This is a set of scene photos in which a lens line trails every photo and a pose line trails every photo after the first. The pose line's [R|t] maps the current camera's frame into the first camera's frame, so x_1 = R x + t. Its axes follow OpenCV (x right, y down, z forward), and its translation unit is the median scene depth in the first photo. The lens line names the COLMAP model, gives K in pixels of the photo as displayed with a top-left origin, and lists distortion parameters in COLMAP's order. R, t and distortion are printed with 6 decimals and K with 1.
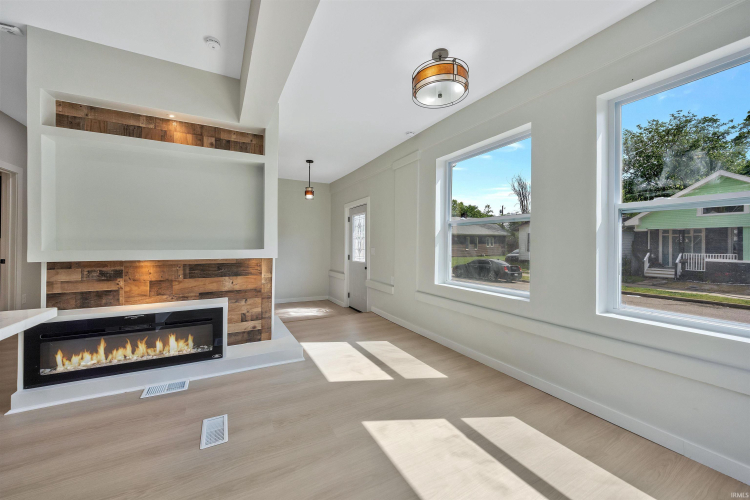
lens RADIAL K [[288.6, 0, 372.3], [0, 288.6, 245.0], [0, 0, 1]] dist [0.000056, 0.000002]
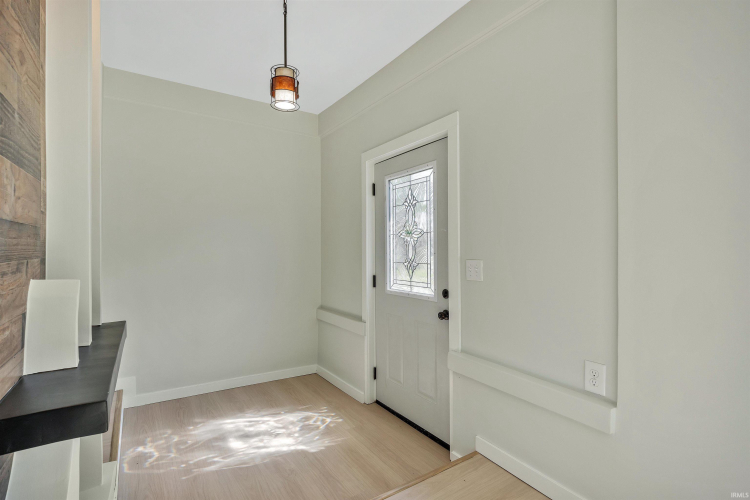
lens RADIAL K [[362.8, 0, 375.0], [0, 362.8, 250.0], [0, 0, 1]] dist [0.000109, -0.000031]
pose [[0.996013, -0.005130, 0.089063, -0.127570], [0.005348, 0.999983, -0.002206, -0.000832], [-0.089050, 0.002674, 0.996024, 0.489744]]
